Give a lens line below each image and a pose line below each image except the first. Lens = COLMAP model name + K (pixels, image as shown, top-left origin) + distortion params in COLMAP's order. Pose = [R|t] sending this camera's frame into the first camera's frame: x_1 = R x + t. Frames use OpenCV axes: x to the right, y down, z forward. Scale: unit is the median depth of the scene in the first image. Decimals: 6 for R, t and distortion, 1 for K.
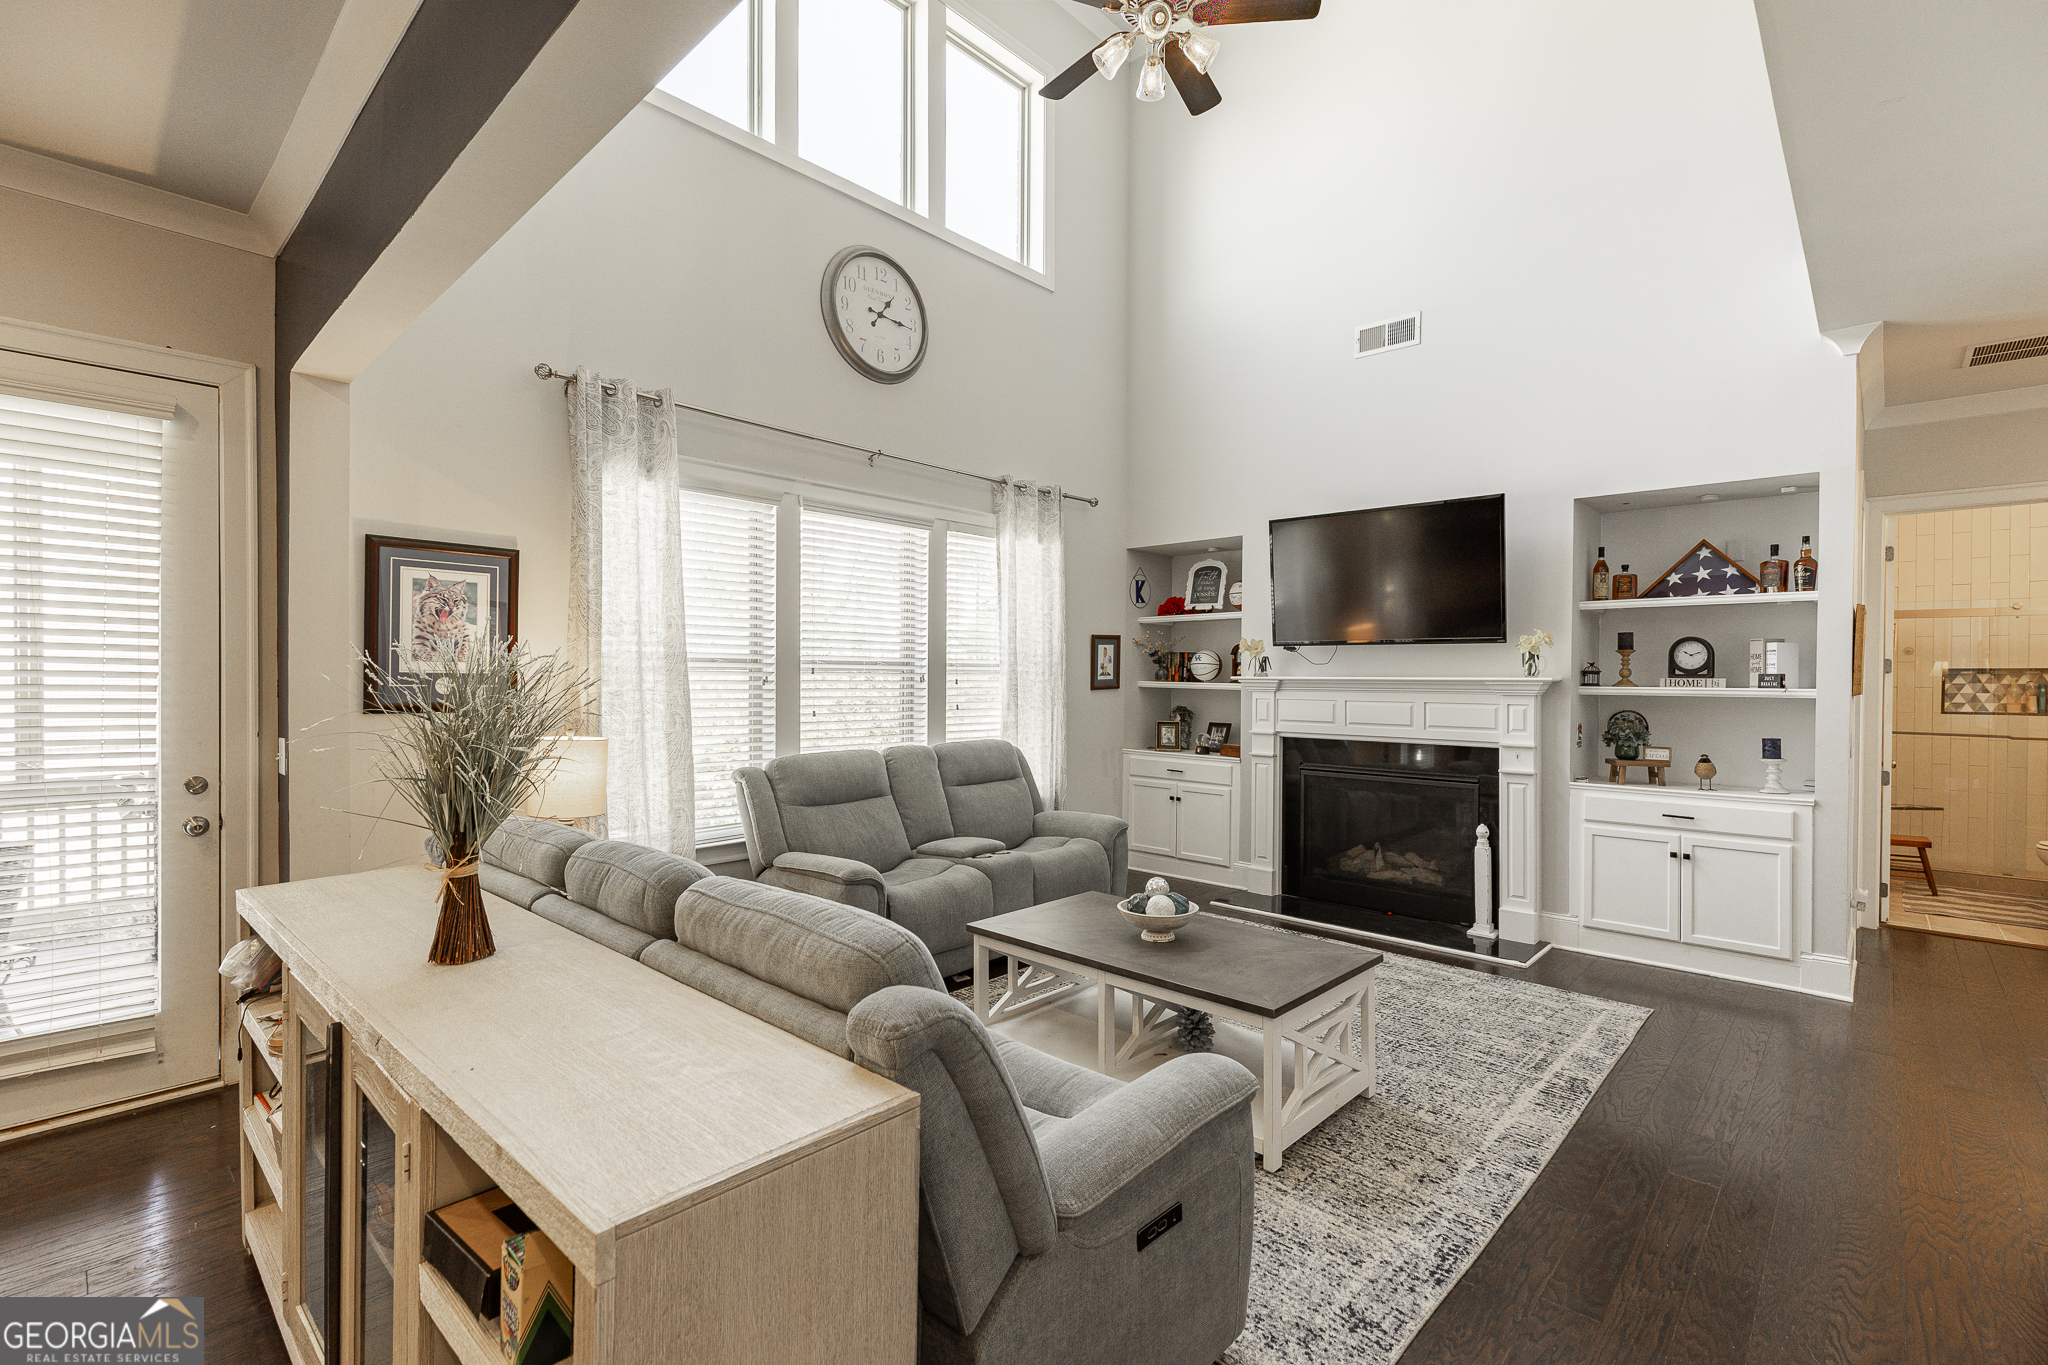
lens RADIAL K [[916.5, 0, 1035.3], [0, 916.5, 683.2], [0, 0, 1]] dist [0.008978, -0.001190]
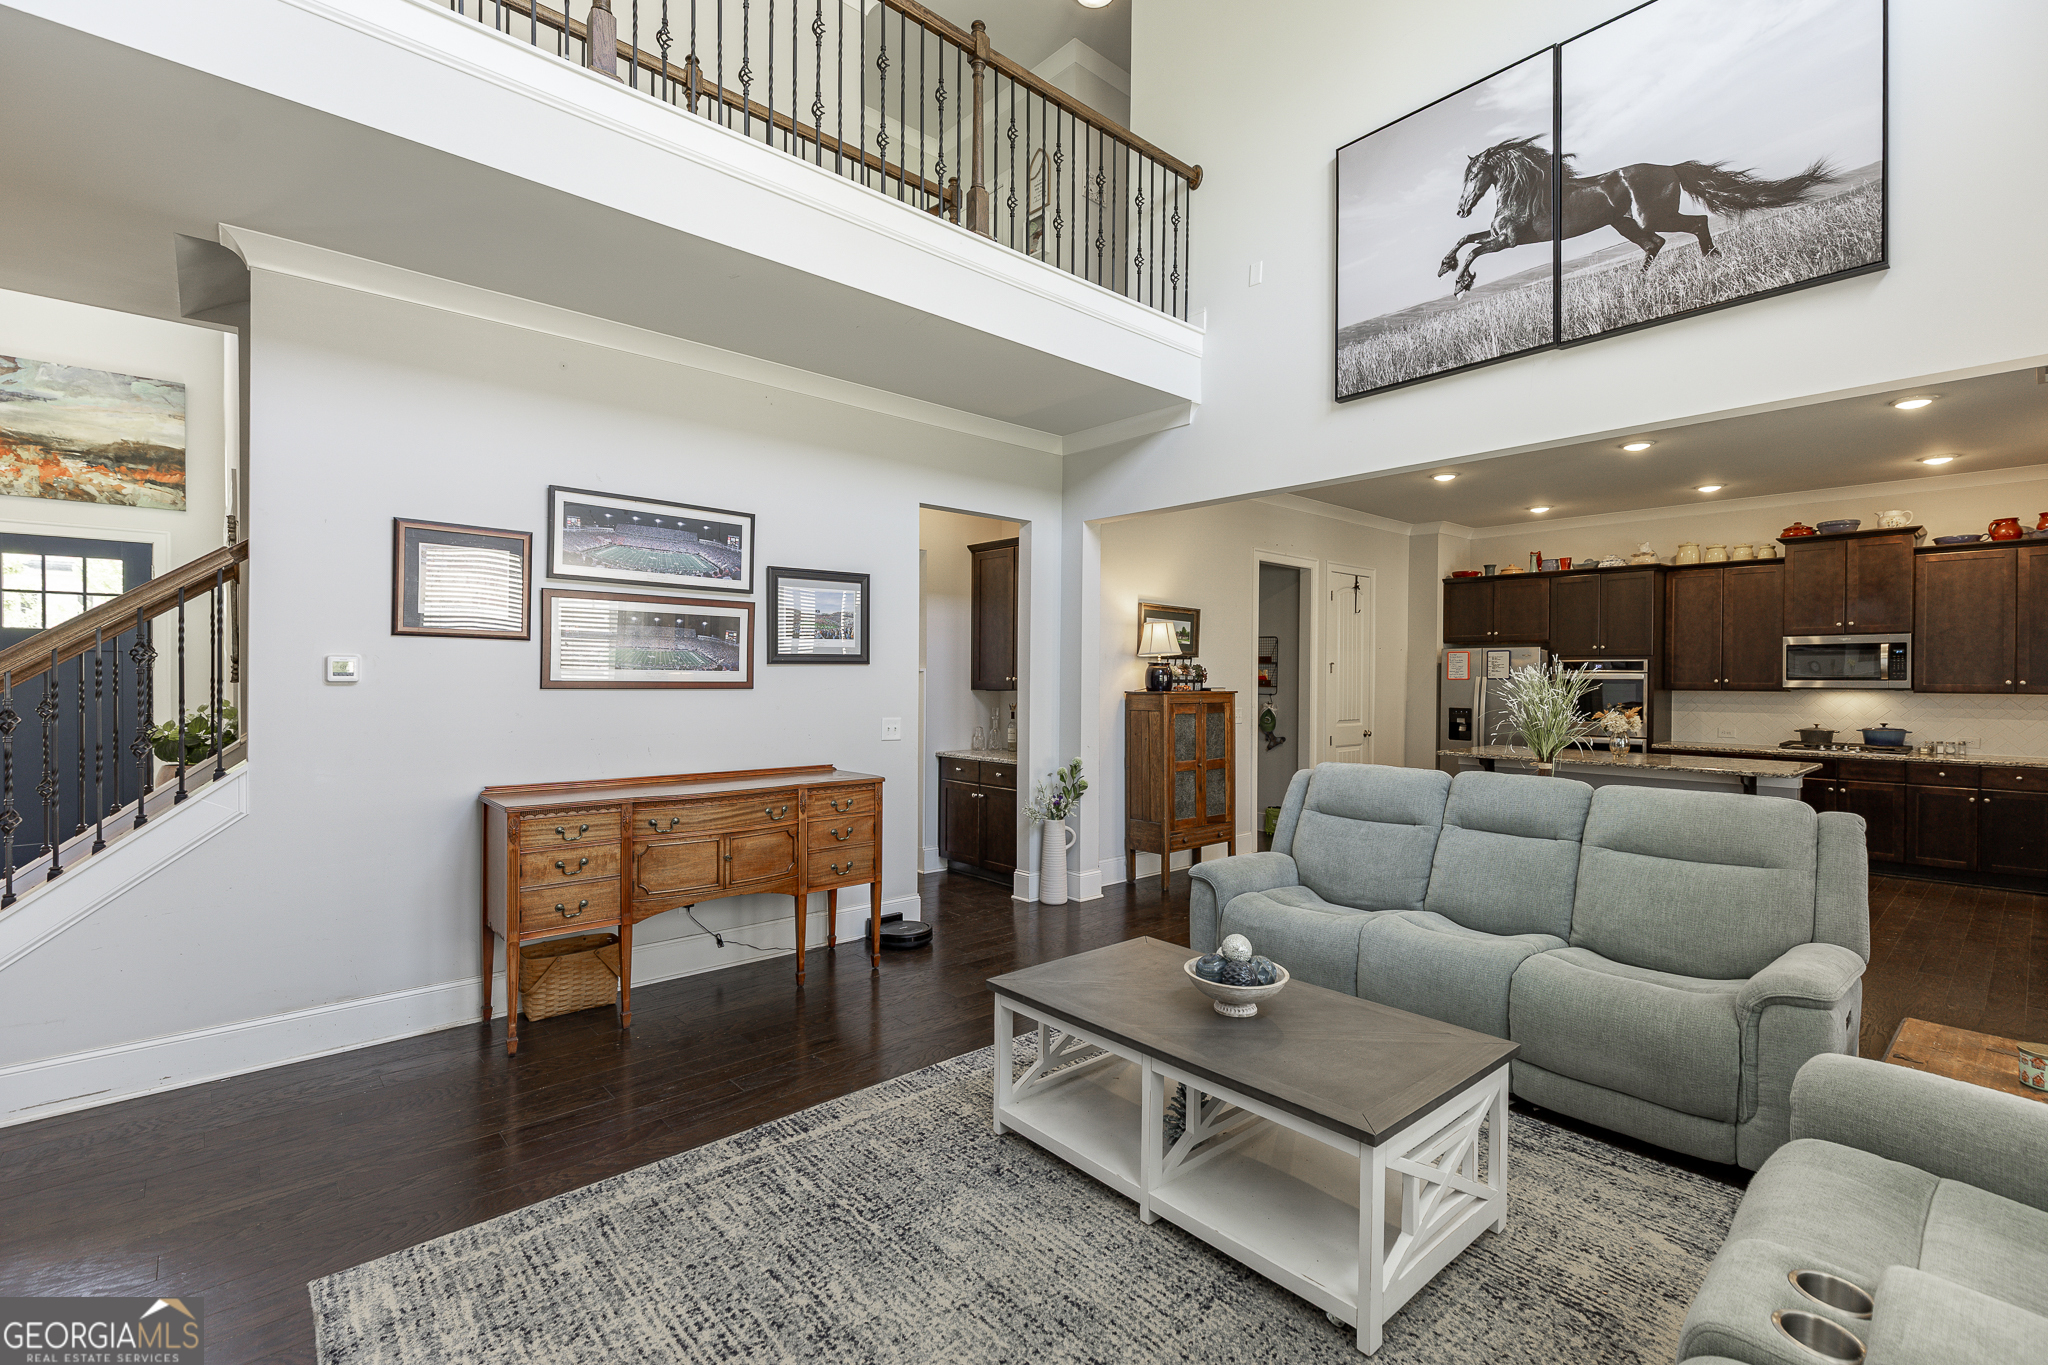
lens RADIAL K [[916.5, 0, 1035.3], [0, 916.5, 683.2], [0, 0, 1]] dist [0.008978, -0.001190]
pose [[-0.996348, -0.011666, 0.084580, 0.164167], [-0.010500, 0.999844, 0.014213, -0.009226], [-0.084732, 0.013273, -0.996315, 1.219400]]
